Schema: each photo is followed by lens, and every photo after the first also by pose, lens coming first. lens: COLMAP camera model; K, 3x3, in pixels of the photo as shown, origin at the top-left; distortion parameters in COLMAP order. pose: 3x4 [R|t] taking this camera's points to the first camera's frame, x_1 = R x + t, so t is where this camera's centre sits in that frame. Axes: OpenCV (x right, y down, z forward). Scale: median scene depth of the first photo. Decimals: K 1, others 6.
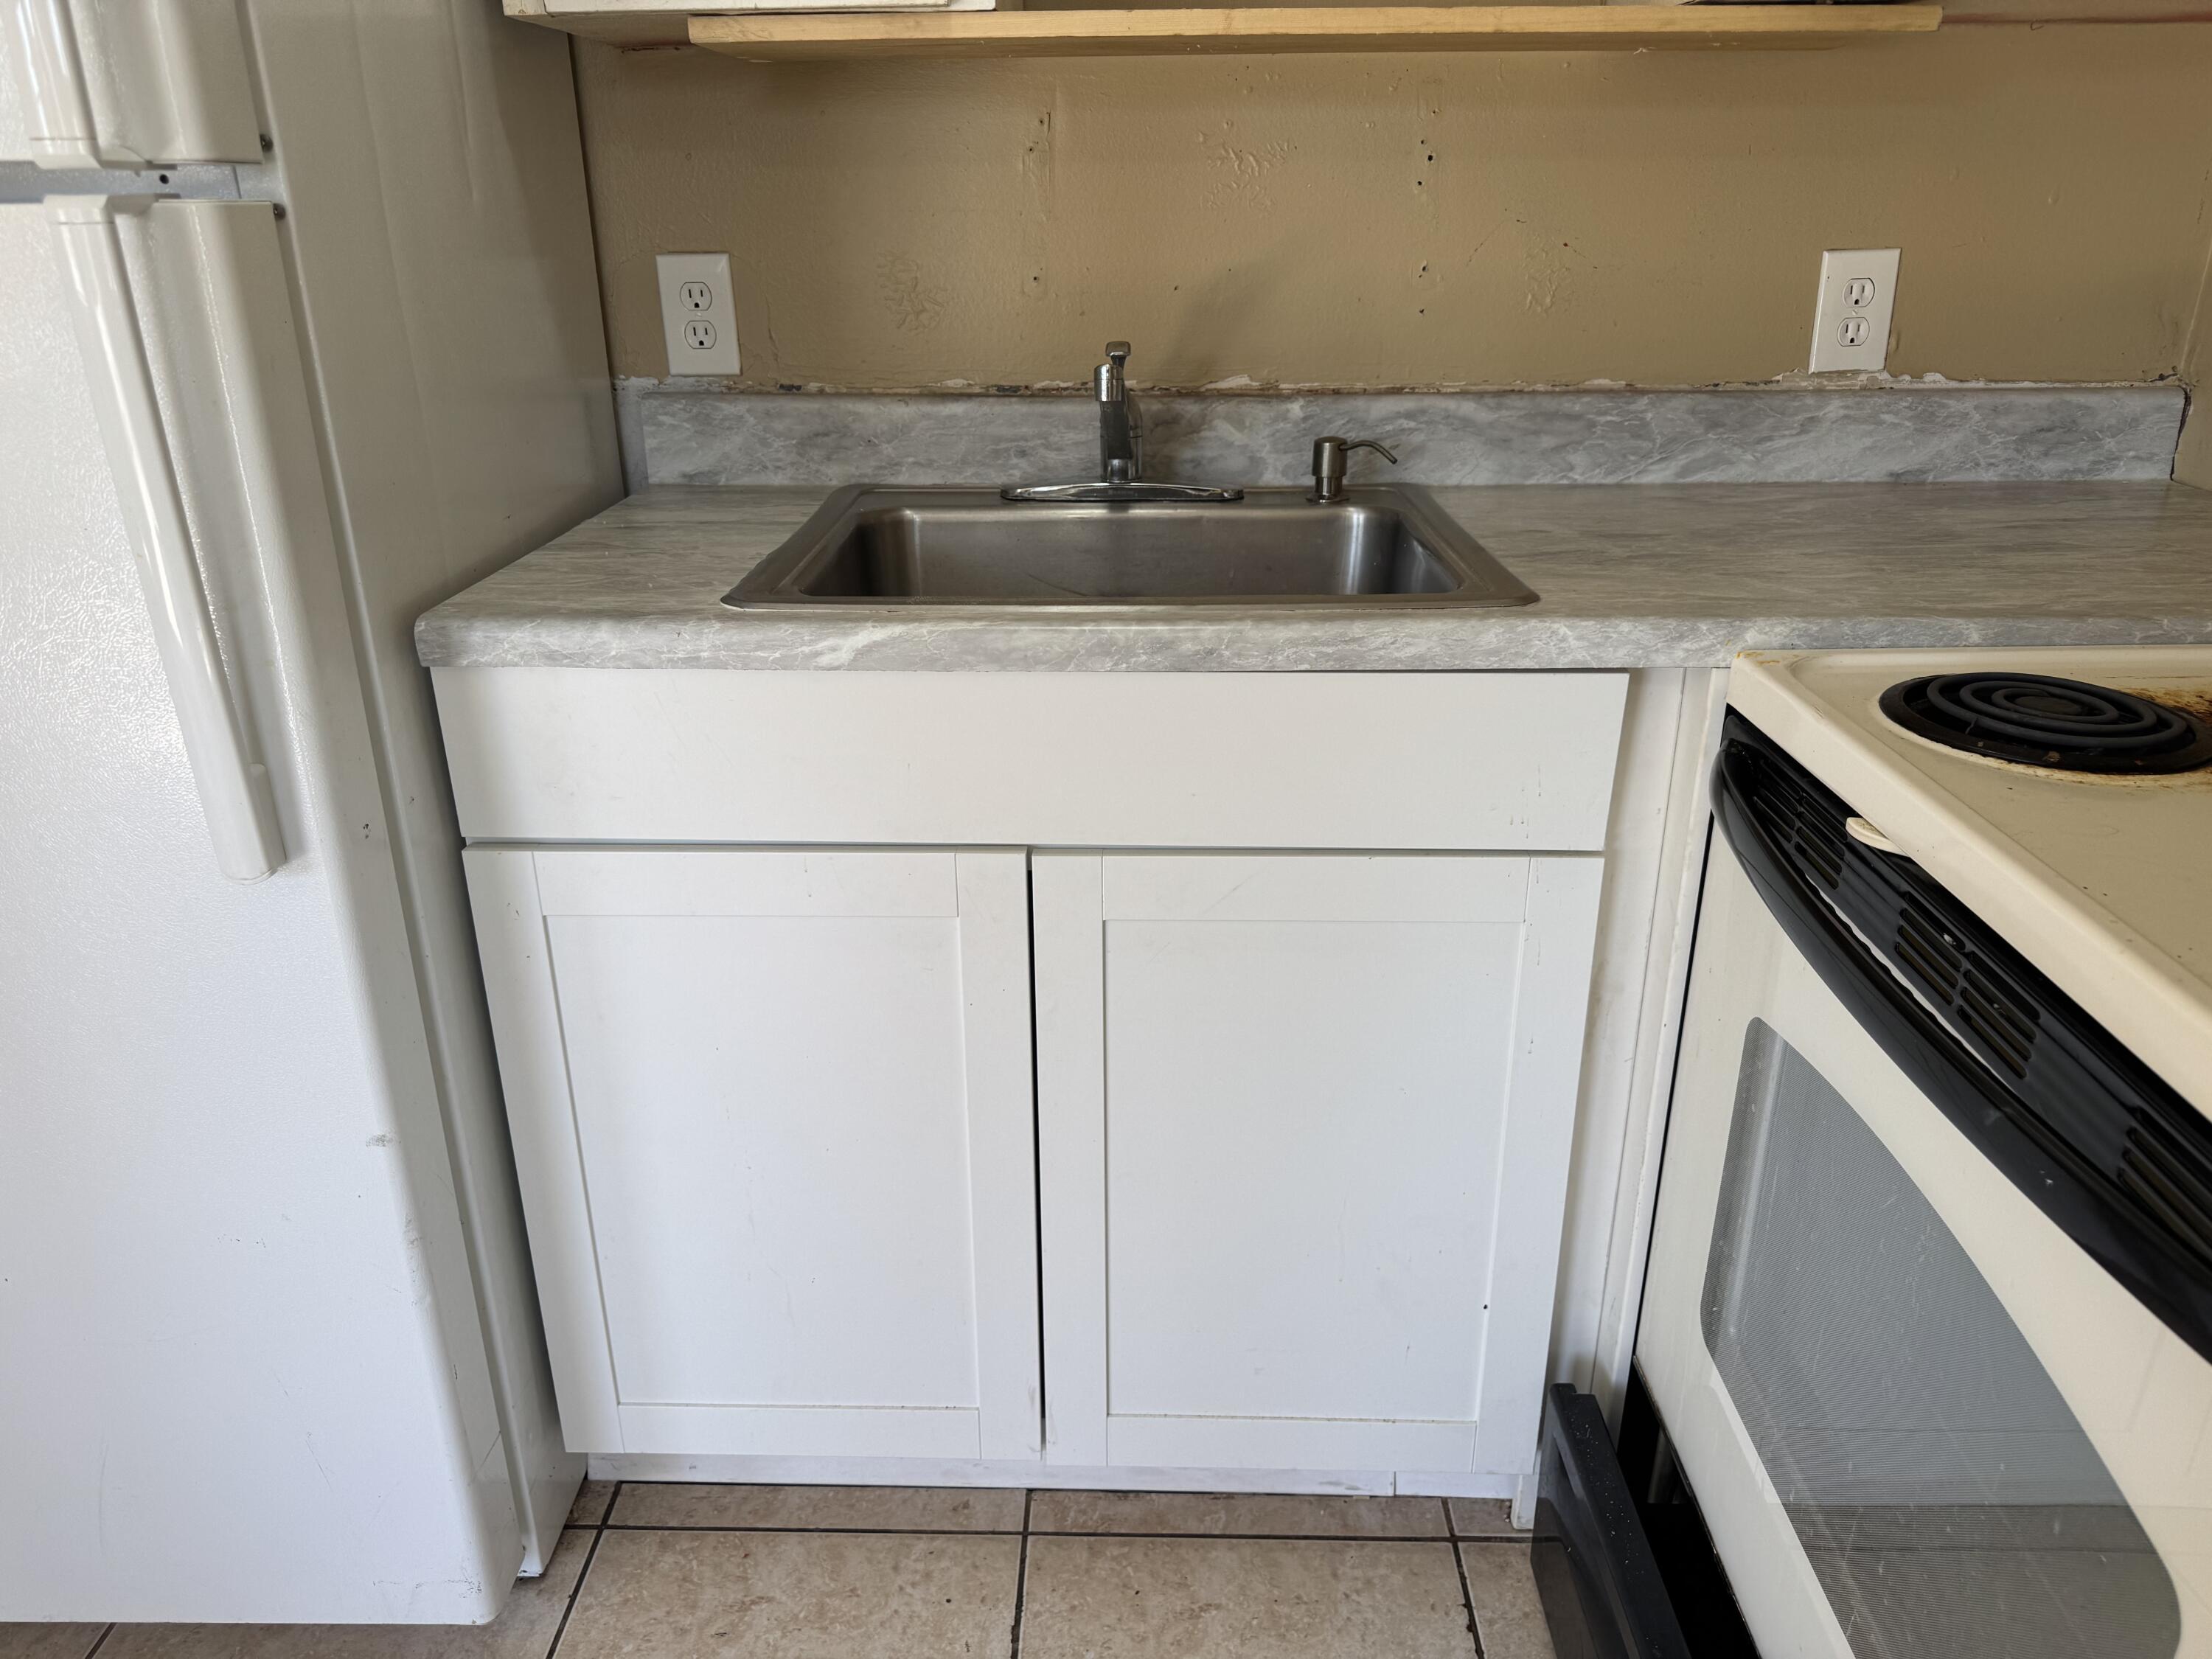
lens RADIAL K [[1589.2, 0, 1106.0], [0, 1589.2, 829.5], [0, 0, 1]] dist [0.198755, -0.458380]
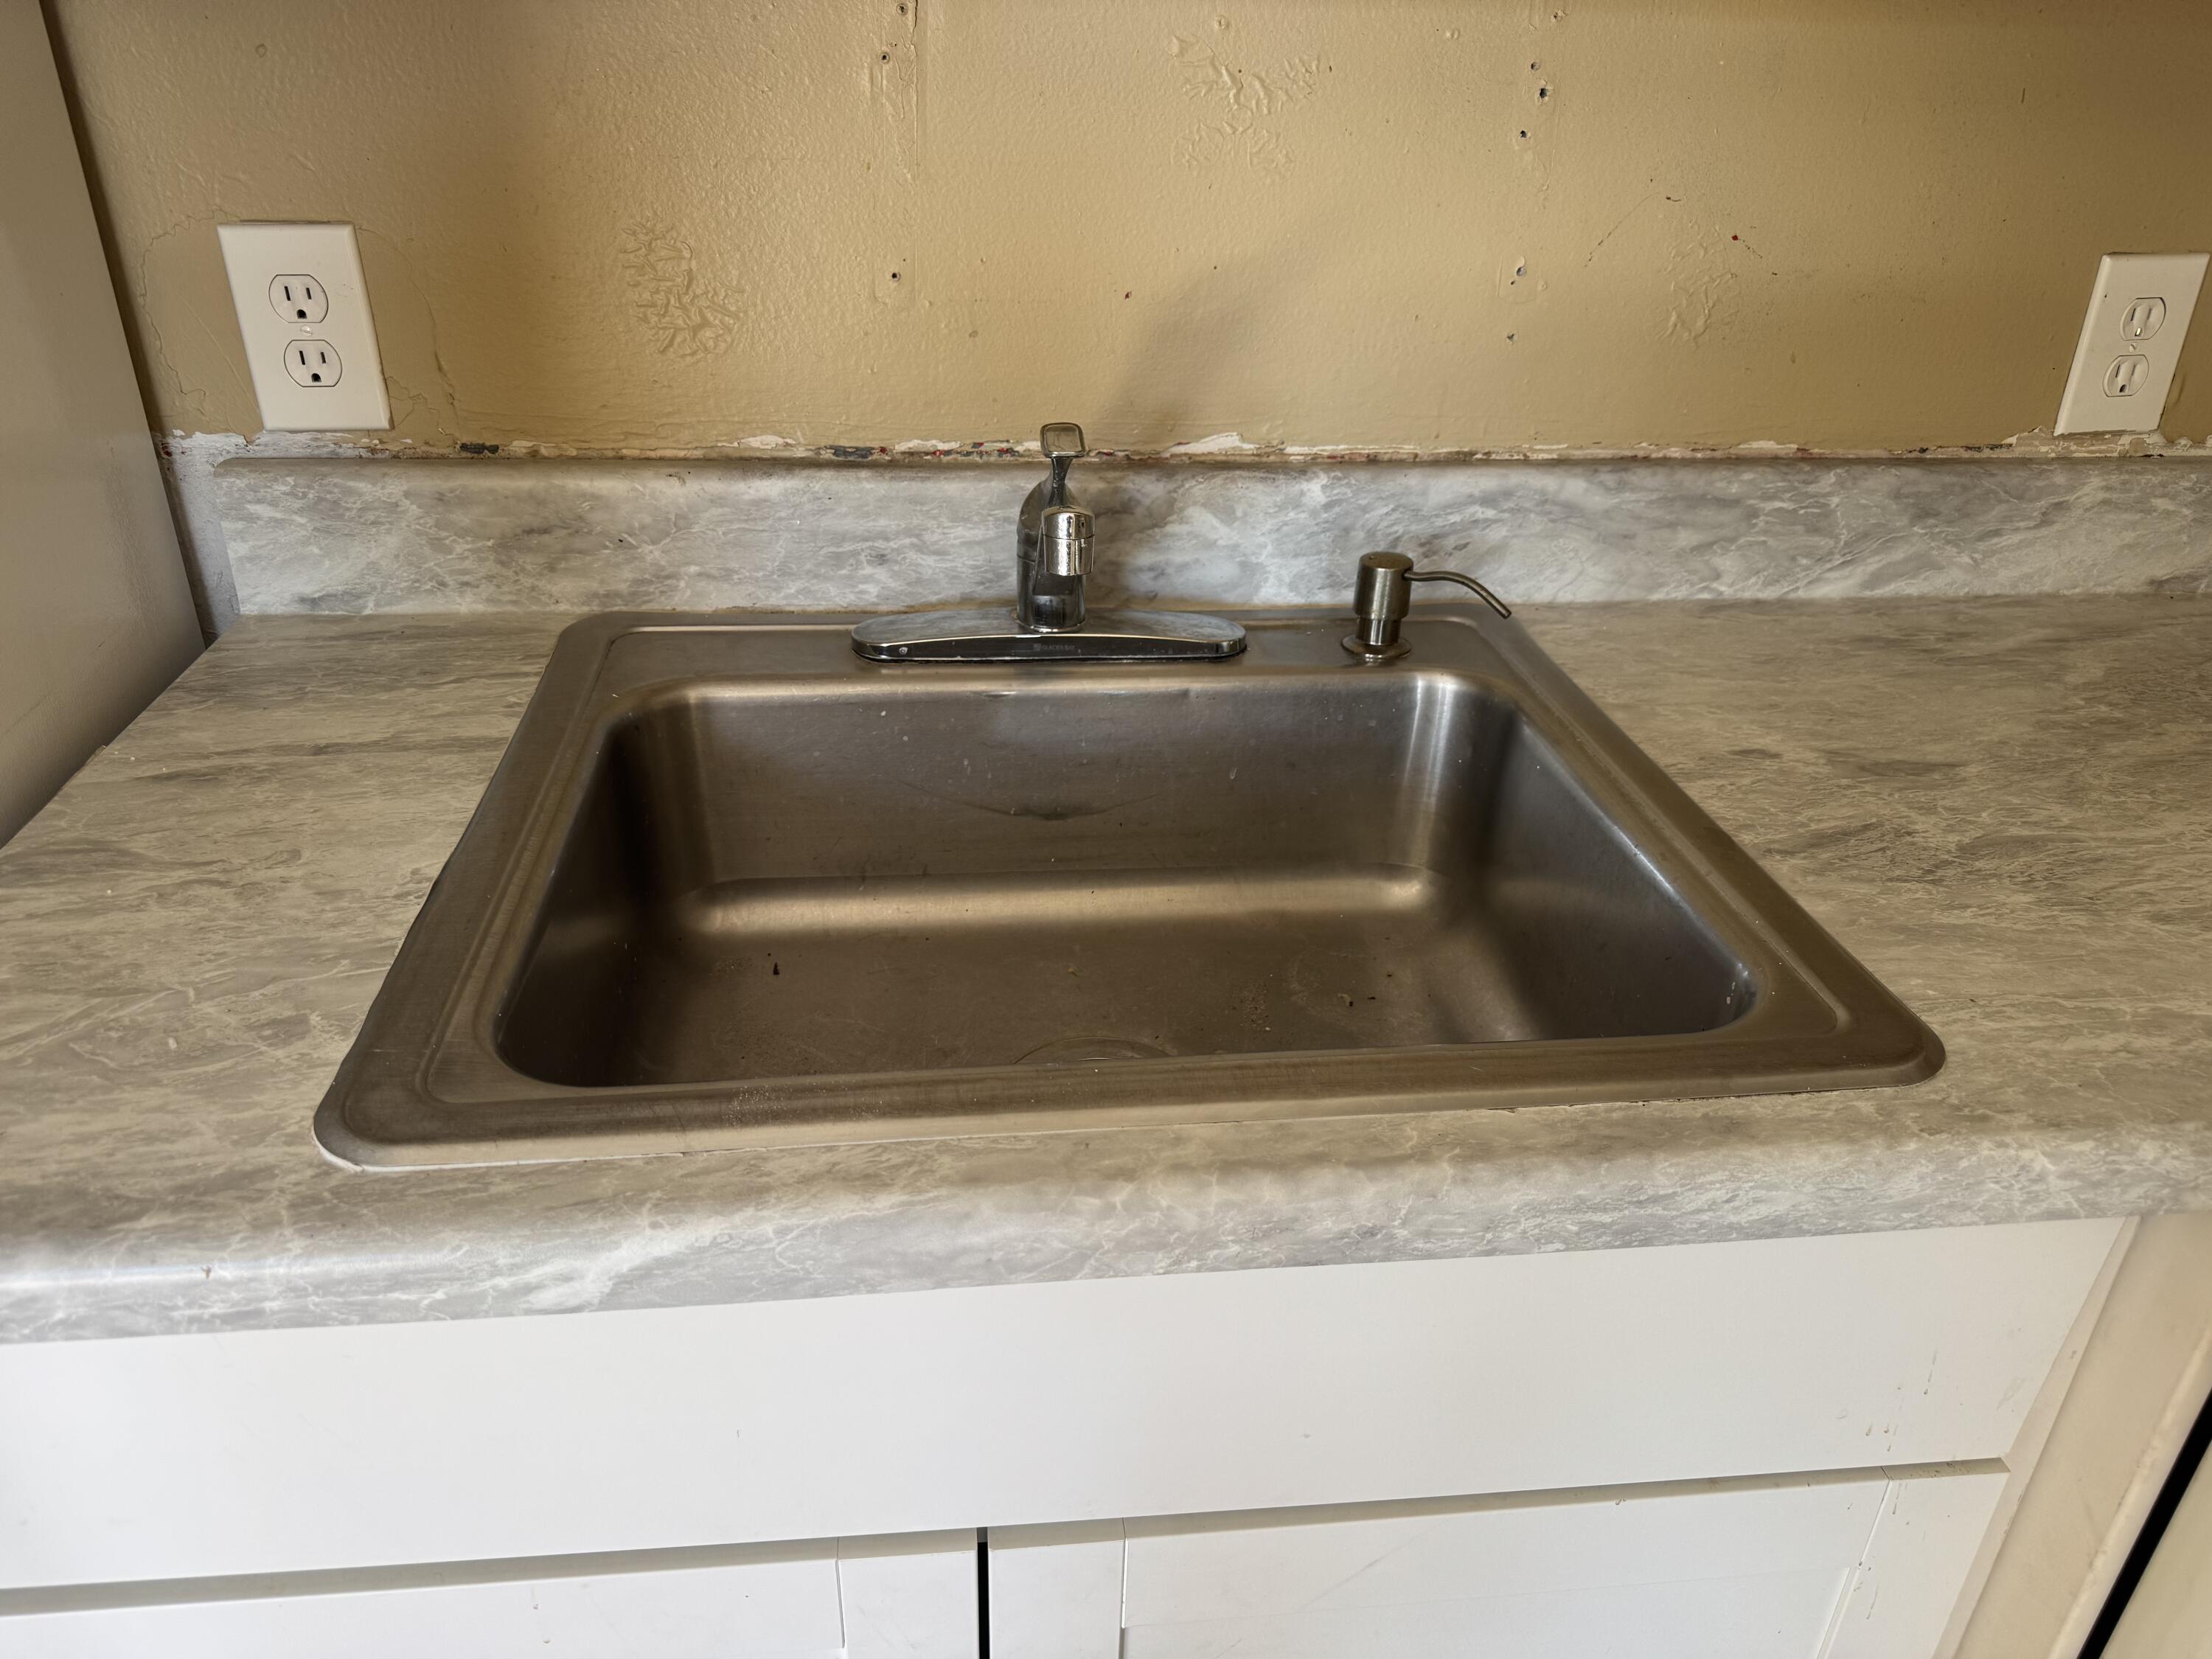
lens RADIAL K [[1580.7, 0, 1106.0], [0, 1580.7, 829.5], [0, 0, 1]] dist [0.104591, -0.175473]
pose [[0.990355, -0.034446, 0.134206, -0.052055], [0.019043, 0.993251, 0.114412, -0.201046], [-0.137241, -0.110753, 0.984327, 0.378852]]
